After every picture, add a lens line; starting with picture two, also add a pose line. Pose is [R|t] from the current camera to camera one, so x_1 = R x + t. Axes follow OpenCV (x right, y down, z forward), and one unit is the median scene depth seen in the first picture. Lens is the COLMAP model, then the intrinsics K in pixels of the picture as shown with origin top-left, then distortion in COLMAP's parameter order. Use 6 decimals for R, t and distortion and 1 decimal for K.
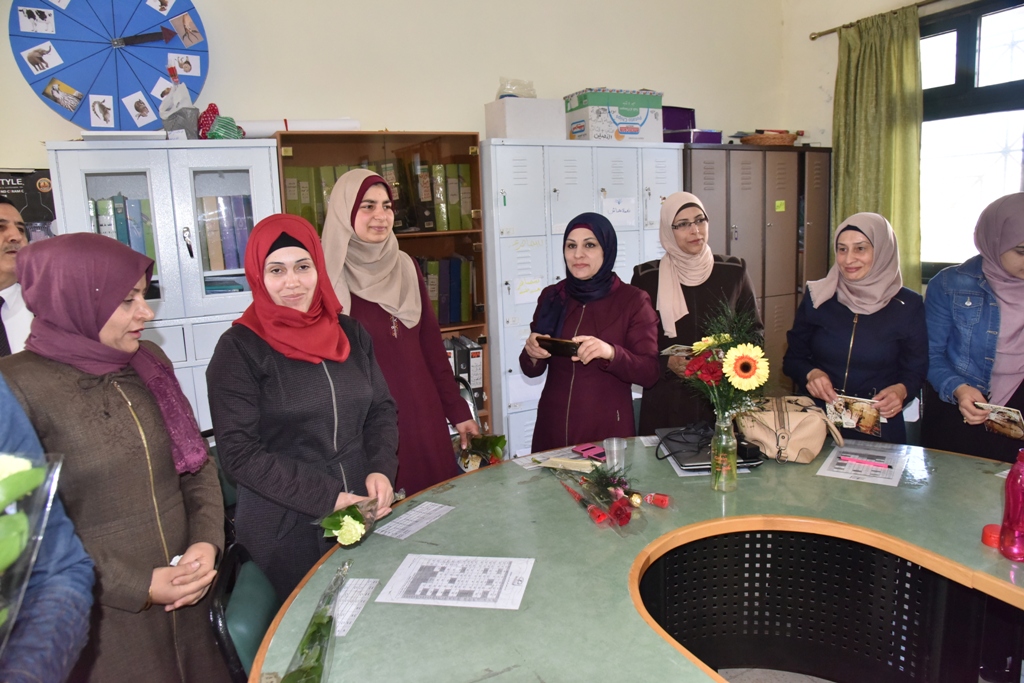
lens RADIAL K [[711.7, 0, 511.6], [0, 711.7, 341.3], [0, 0, 1]] dist [-0.106938, 0.062829]
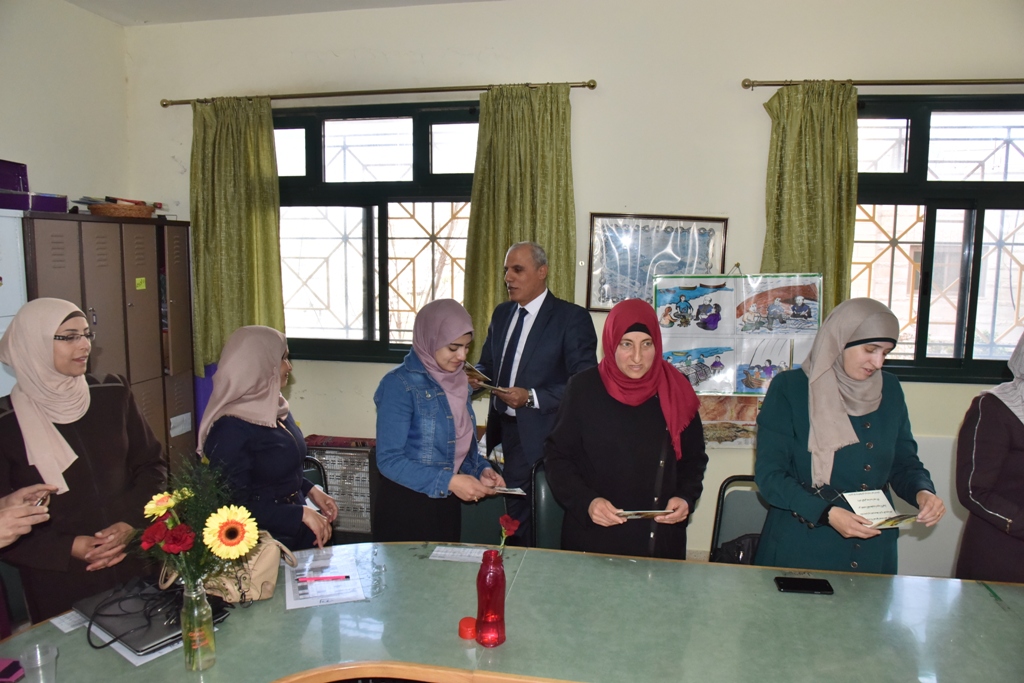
lens RADIAL K [[711.7, 0, 516.1], [0, 711.7, 334.9], [0, 0, 1]] dist [-0.106938, 0.062829]
pose [[0.577768, -0.055222, 0.814331, -0.075610], [0.095281, 0.995450, -0.000098, -0.084674], [-0.810621, 0.077647, 0.580401, 0.089506]]
